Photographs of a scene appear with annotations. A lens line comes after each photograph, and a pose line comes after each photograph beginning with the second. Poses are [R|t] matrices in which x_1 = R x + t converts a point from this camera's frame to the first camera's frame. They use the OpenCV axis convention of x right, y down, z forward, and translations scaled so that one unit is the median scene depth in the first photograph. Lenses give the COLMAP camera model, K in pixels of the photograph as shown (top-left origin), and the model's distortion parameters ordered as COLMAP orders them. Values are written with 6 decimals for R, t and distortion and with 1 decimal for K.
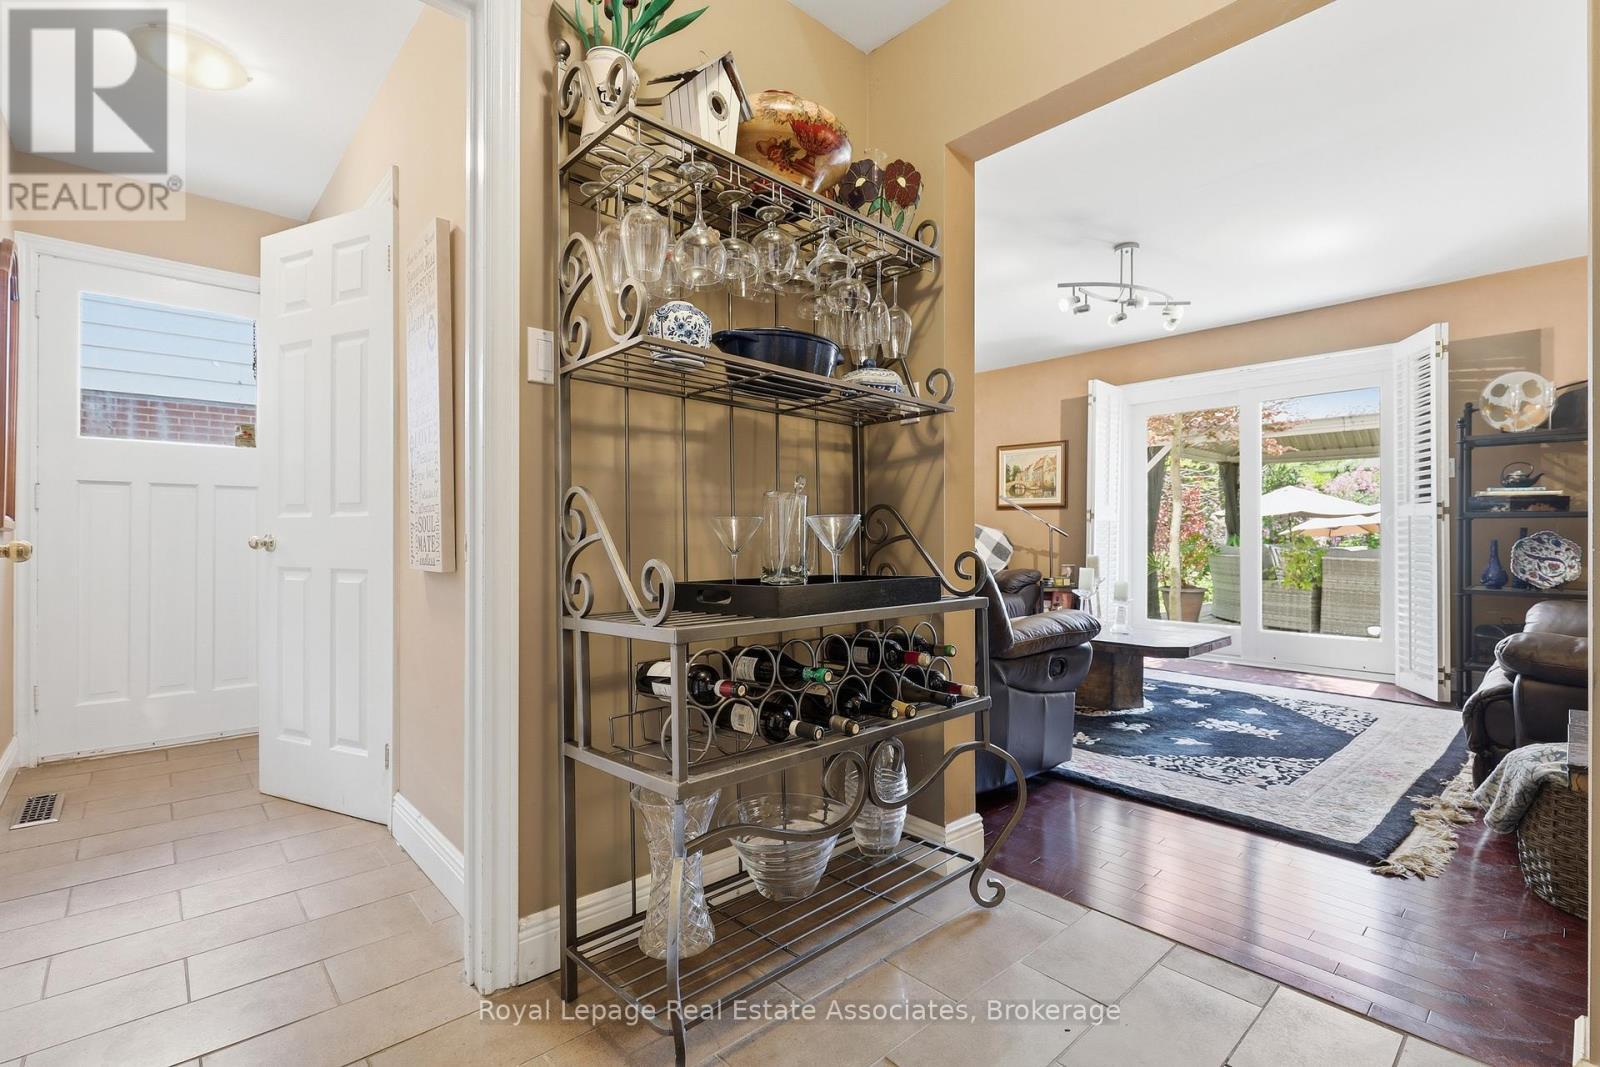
lens RADIAL K [[728.3, 0, 795.1], [0, 728.3, 536.3], [0, 0, 1]] dist [-0.003569, 0.000993]
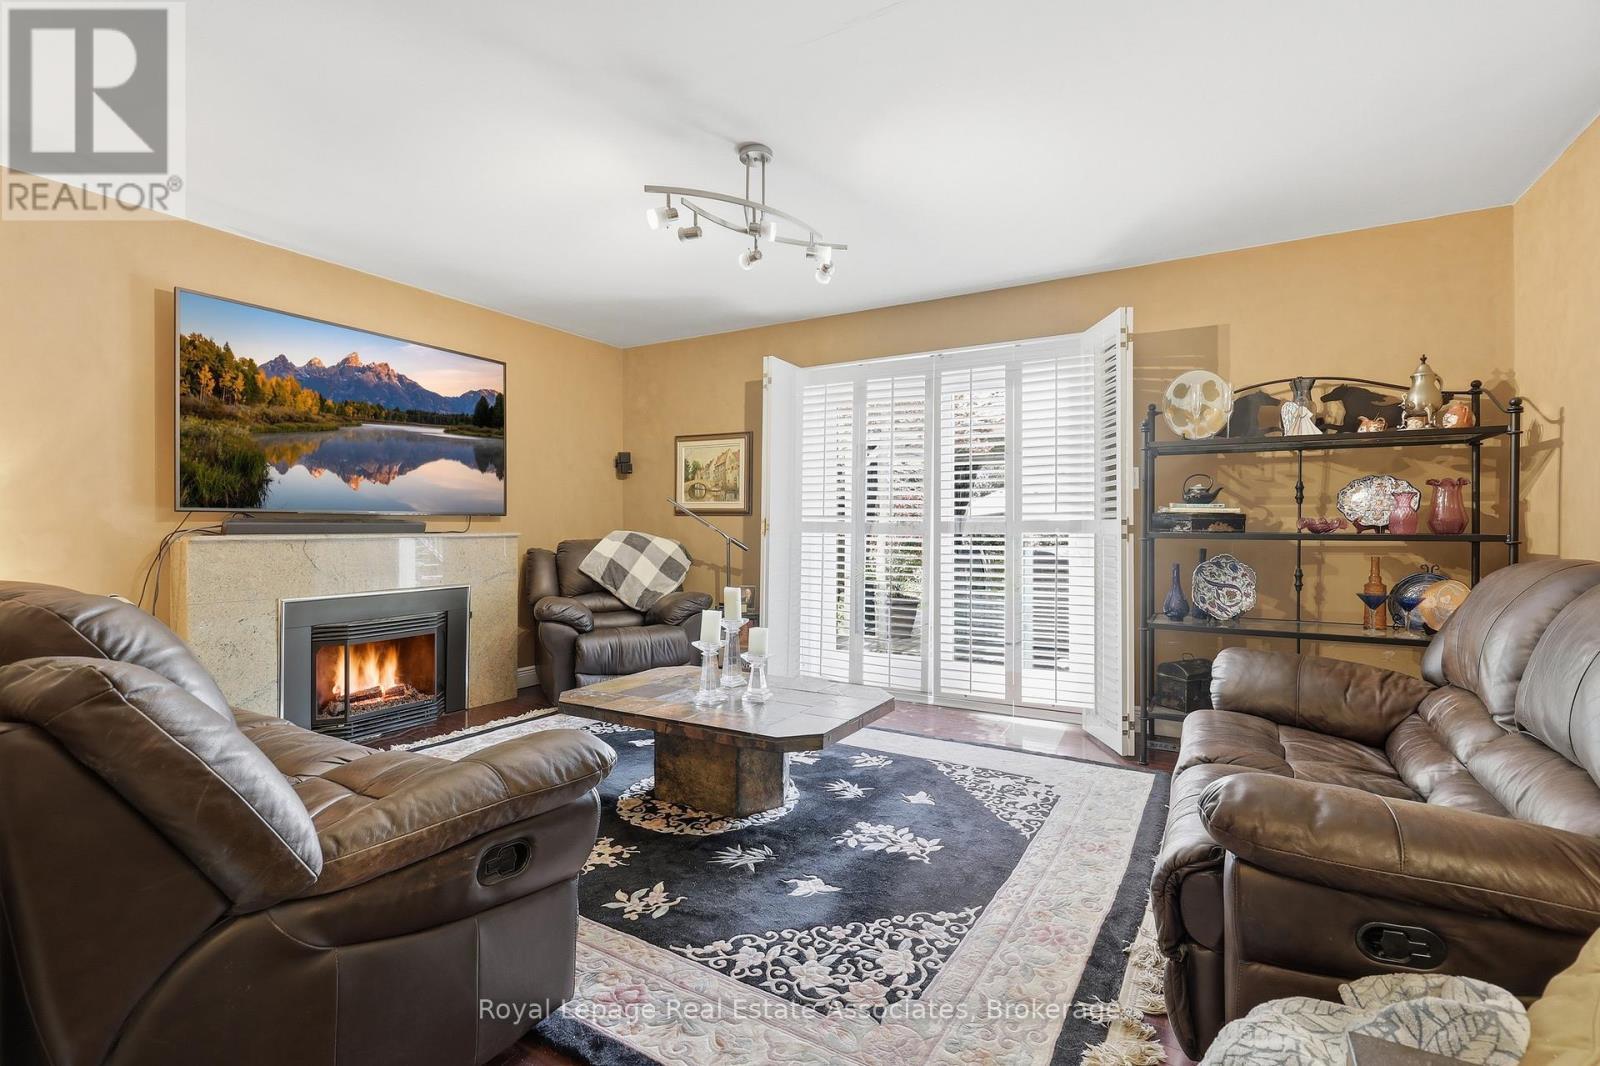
lens RADIAL K [[728.3, 0, 803.9], [0, 728.3, 528.6], [0, 0, 1]] dist [-0.003569, 0.000993]
pose [[0.953084, 0.000379, 0.302705, 0.284062], [-0.000870, 0.999999, 0.001490, -0.038020], [-0.302704, -0.001684, 0.953083, 0.315658]]
